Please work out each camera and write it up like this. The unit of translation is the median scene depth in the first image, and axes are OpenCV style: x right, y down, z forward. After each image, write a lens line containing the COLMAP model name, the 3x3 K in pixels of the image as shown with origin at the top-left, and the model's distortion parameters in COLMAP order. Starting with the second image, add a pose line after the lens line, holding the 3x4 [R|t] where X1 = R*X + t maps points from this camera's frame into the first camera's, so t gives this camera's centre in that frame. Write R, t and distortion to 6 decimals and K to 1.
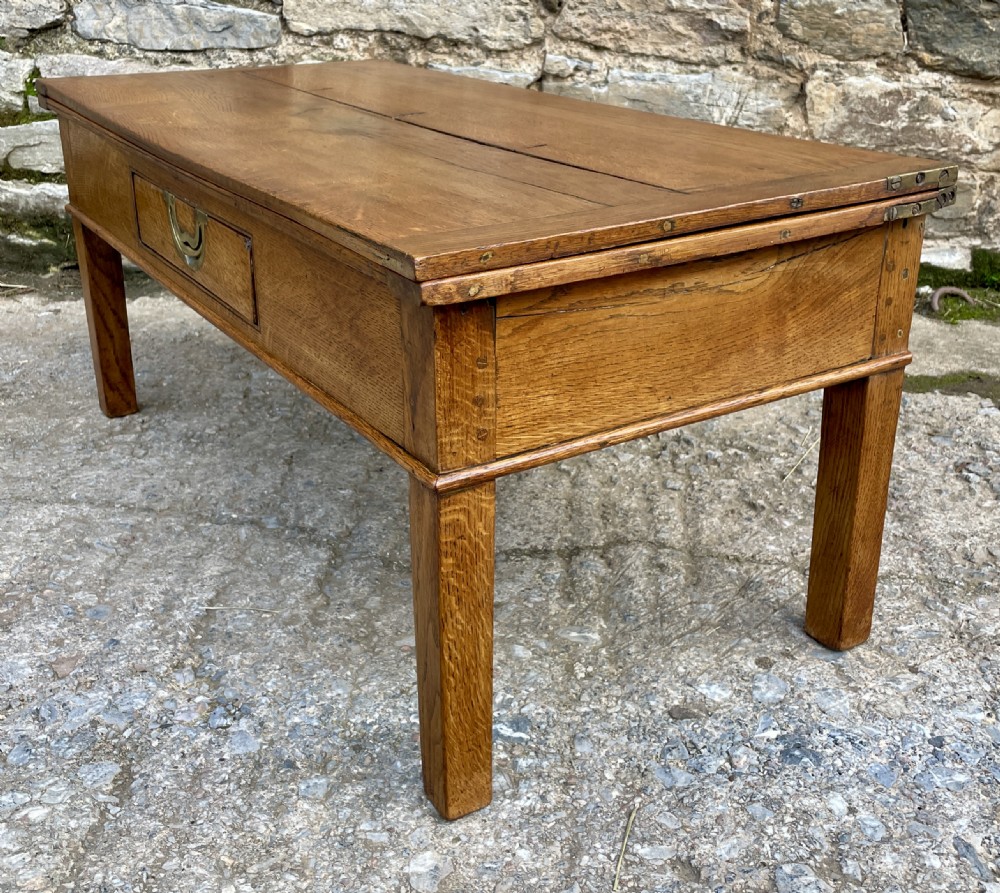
lens RADIAL K [[1209.5, 0, 481.1], [0, 1209.5, 395.4], [0, 0, 1]] dist [0.038404, 0.000000]
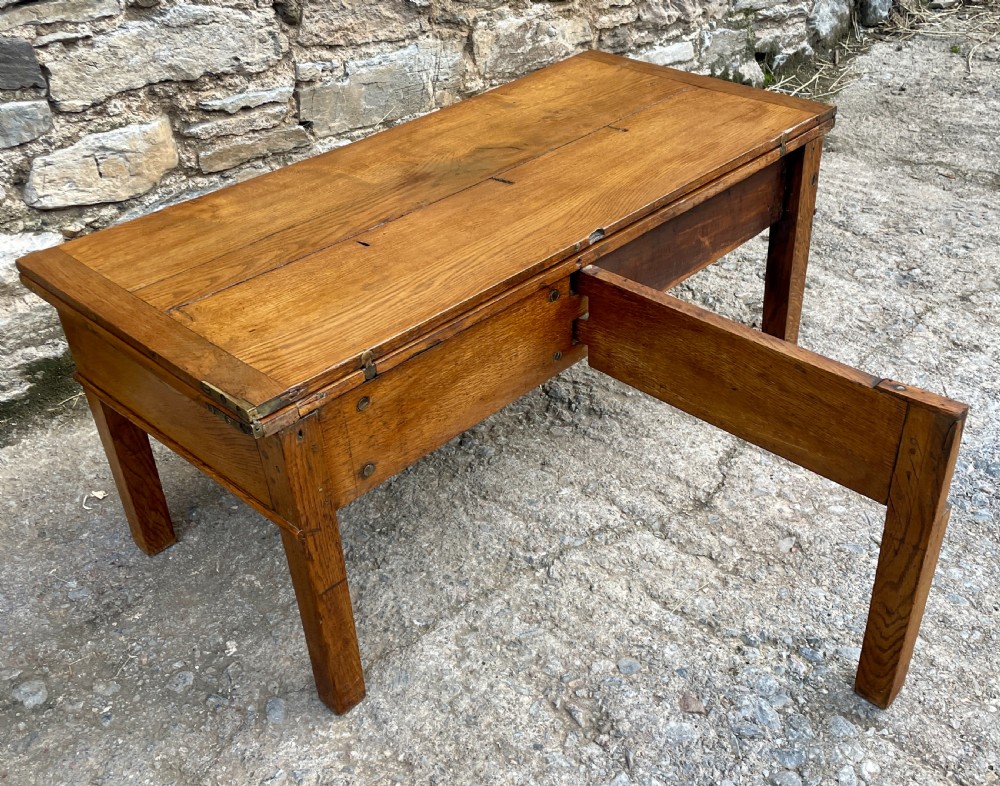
lens RADIAL K [[1076.2, 0, 539.4], [0, 1076.2, 390.4], [0, 0, 1]] dist [0.041958, 0.000000]
pose [[0.621808, -0.456620, 0.636280, -0.565022], [0.319275, 0.889662, 0.326444, -0.274378], [-0.715135, 0.000163, 0.698986, 0.181099]]
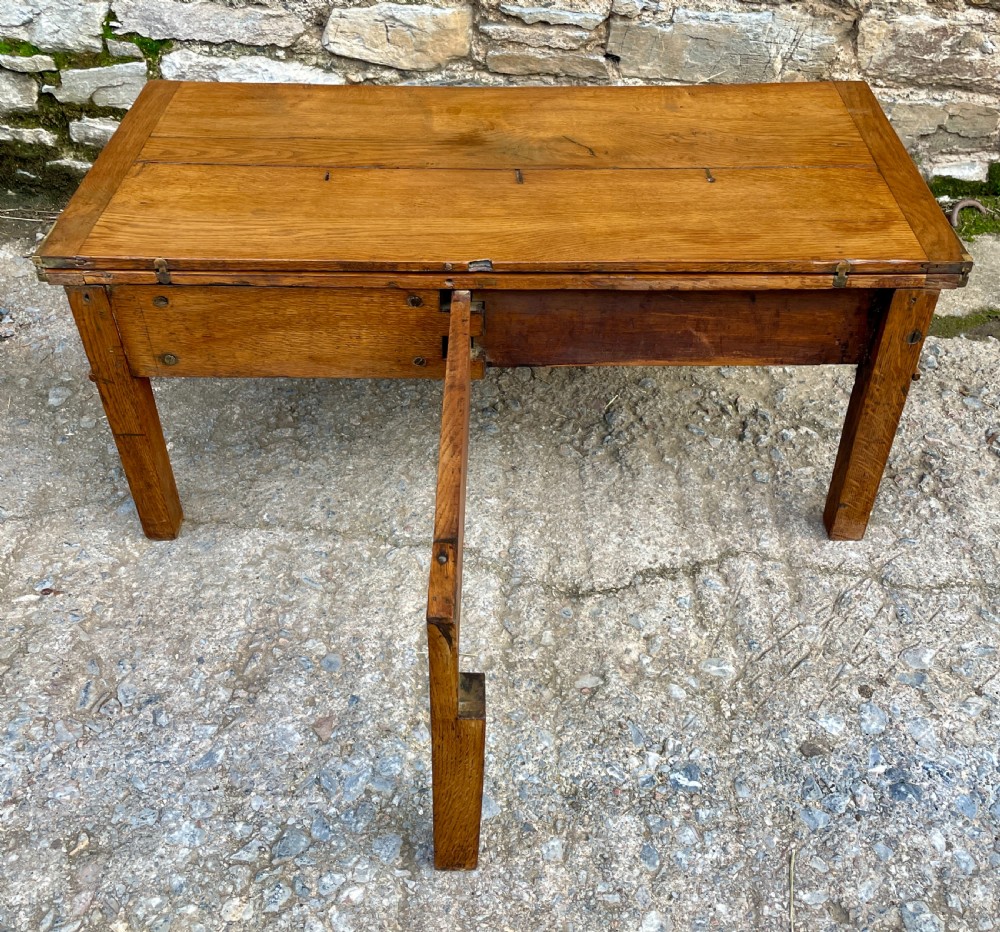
lens RADIAL K [[1082.2, 0, 500.6], [0, 1082.2, 411.4], [0, 0, 1]] dist [0.038783, 0.000000]
pose [[0.997399, -0.048851, 0.052994, -0.113197], [0.029393, 0.947034, 0.319787, -0.250100], [-0.065809, -0.317397, 0.946006, 0.011884]]
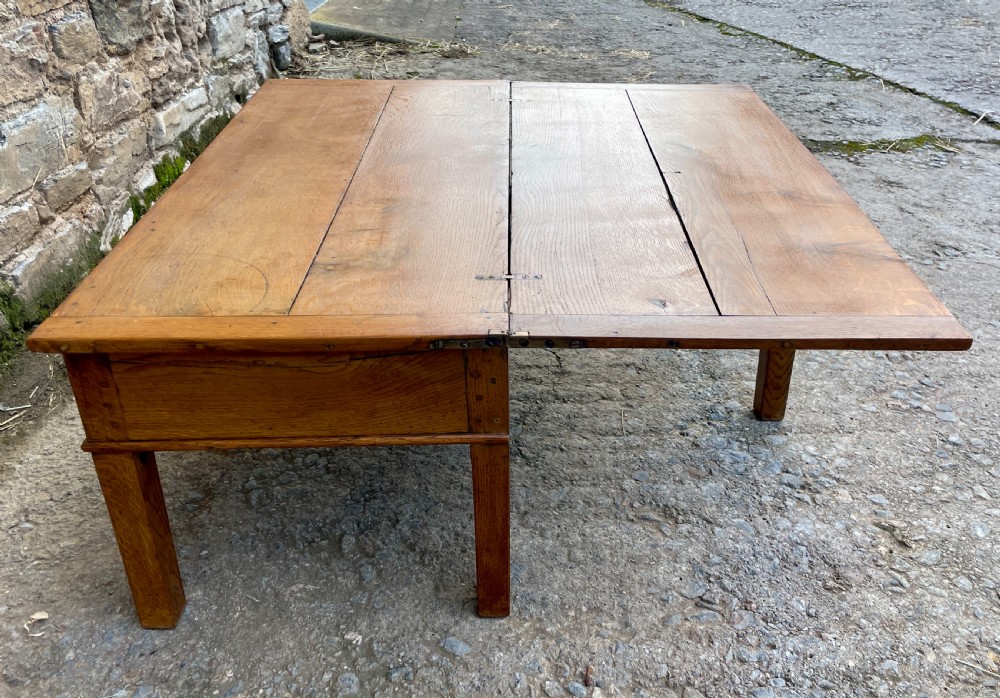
lens RADIAL K [[924.3, 0, 549.5], [0, 924.3, 320.5], [0, 0, 1]] dist [0.038375, 0.000000]
pose [[-0.119886, -0.479600, 0.869259, -0.753396], [0.352768, 0.797855, 0.488857, -0.370630], [-0.927999, 0.365254, 0.073536, 0.570770]]
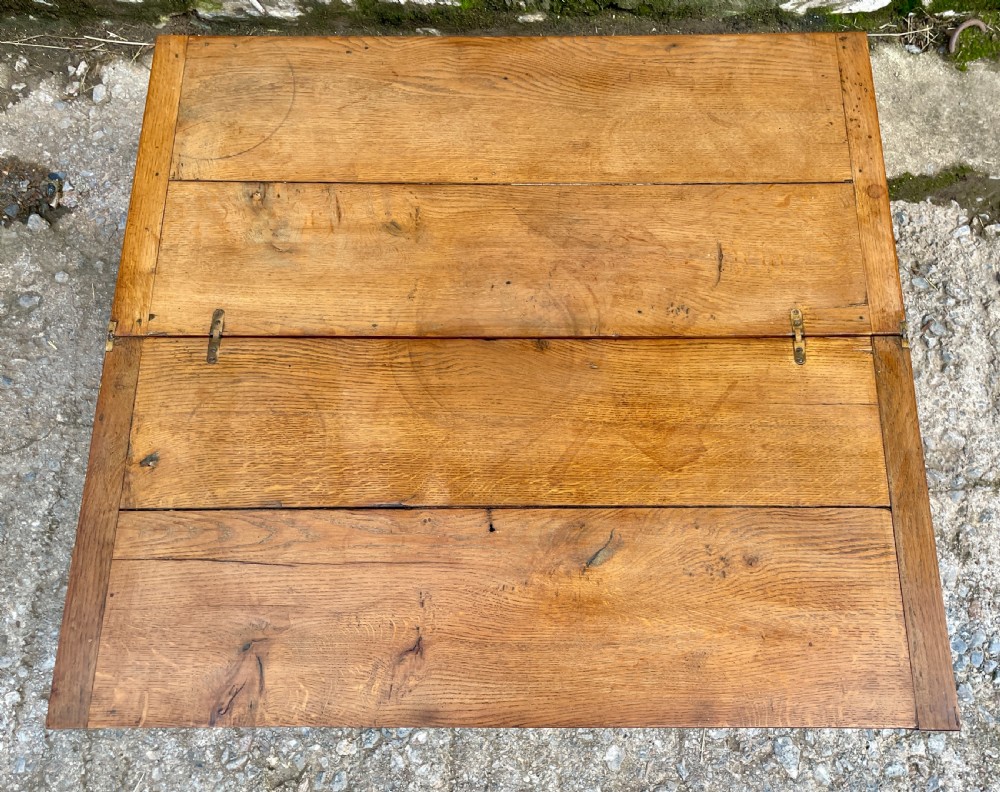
lens RADIAL K [[913.4, 0, 526.8], [0, 913.4, 451.4], [0, 0, 1]] dist [0.058620, -0.049656]
pose [[0.996693, -0.080402, 0.011806, -0.077153], [0.042579, 0.640417, 0.766846, -0.537400], [-0.069217, -0.763808, 0.641722, 0.167126]]
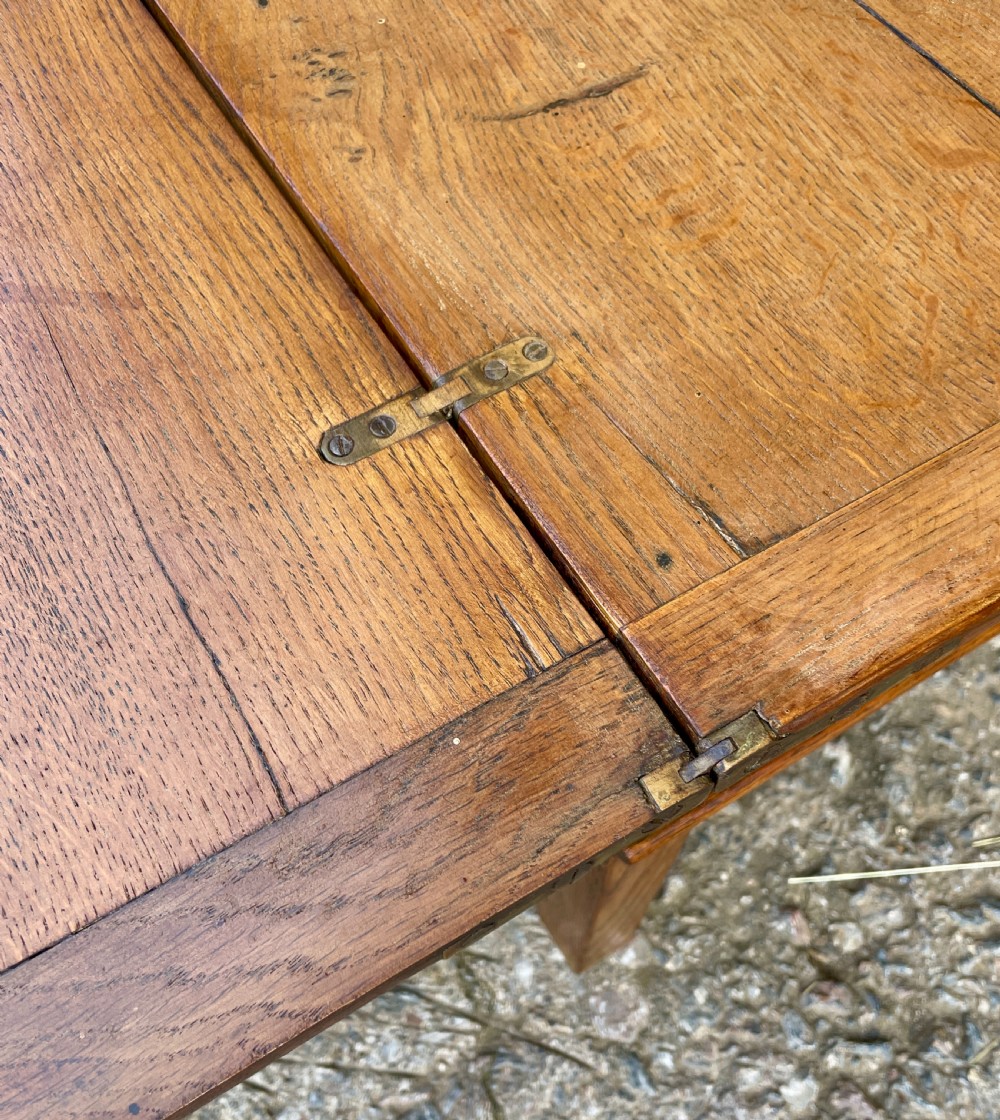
lens RADIAL K [[1066.3, 0, 487.6], [0, 1066.3, 629.2], [0, 0, 1]] dist [0.022489, 0.000000]
pose [[0.581693, 0.719622, -0.379180, 0.200225], [-0.288304, 0.618301, 0.731153, -0.219186], [0.760601, -0.315987, 0.567132, 0.497626]]
